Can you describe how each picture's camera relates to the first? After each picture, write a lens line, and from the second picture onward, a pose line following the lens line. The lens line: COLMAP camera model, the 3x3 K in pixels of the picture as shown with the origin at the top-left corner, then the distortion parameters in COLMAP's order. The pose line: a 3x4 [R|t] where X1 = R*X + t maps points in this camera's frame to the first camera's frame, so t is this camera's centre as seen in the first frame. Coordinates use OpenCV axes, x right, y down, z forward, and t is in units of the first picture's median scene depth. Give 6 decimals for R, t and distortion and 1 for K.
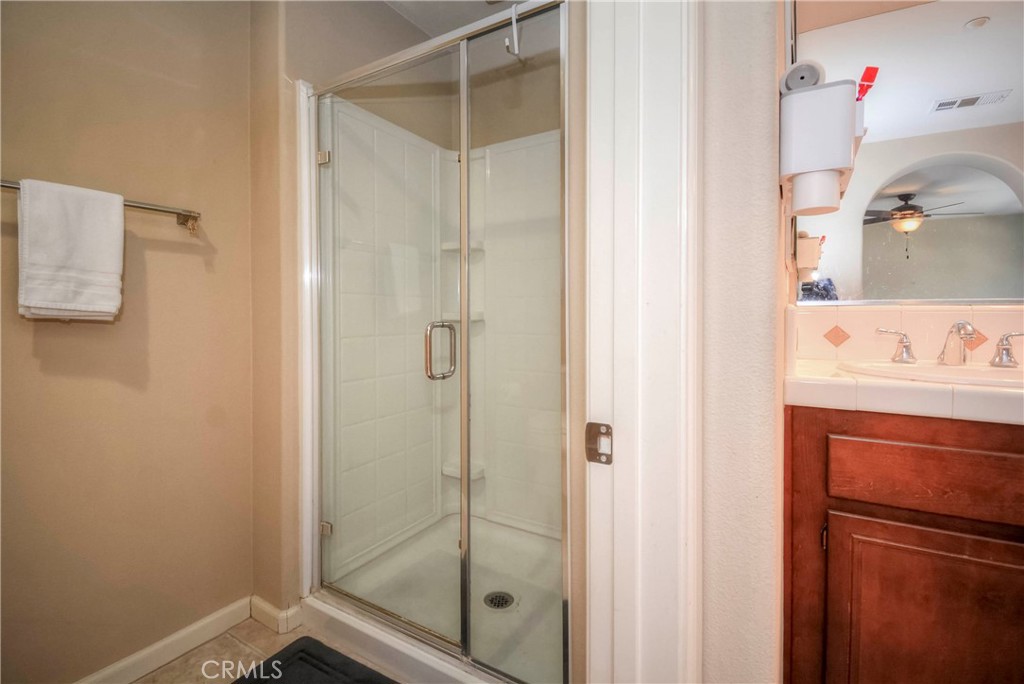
lens RADIAL K [[470.2, 0, 515.8], [0, 470.2, 320.8], [0, 0, 1]] dist [-0.004639, -0.002771]
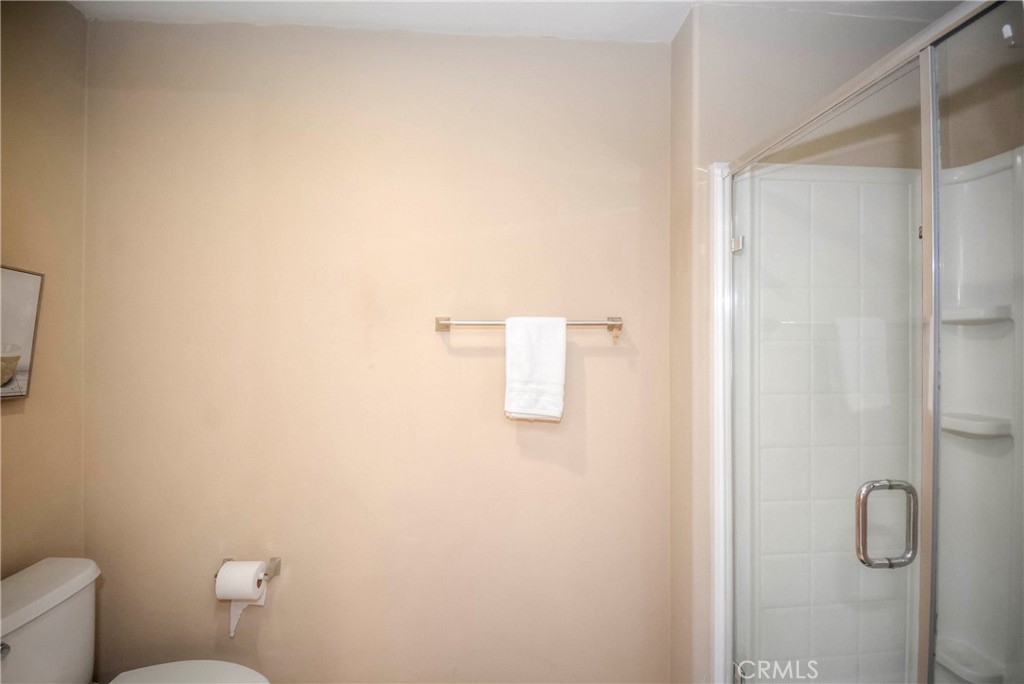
lens RADIAL K [[470.2, 0, 514.8], [0, 470.2, 344.3], [0, 0, 1]] dist [-0.004639, -0.002771]
pose [[0.593700, -0.009919, -0.804625, 0.066926], [0.001205, 0.999934, -0.011438, -0.187218], [0.804686, 0.005821, 0.593673, 0.167740]]
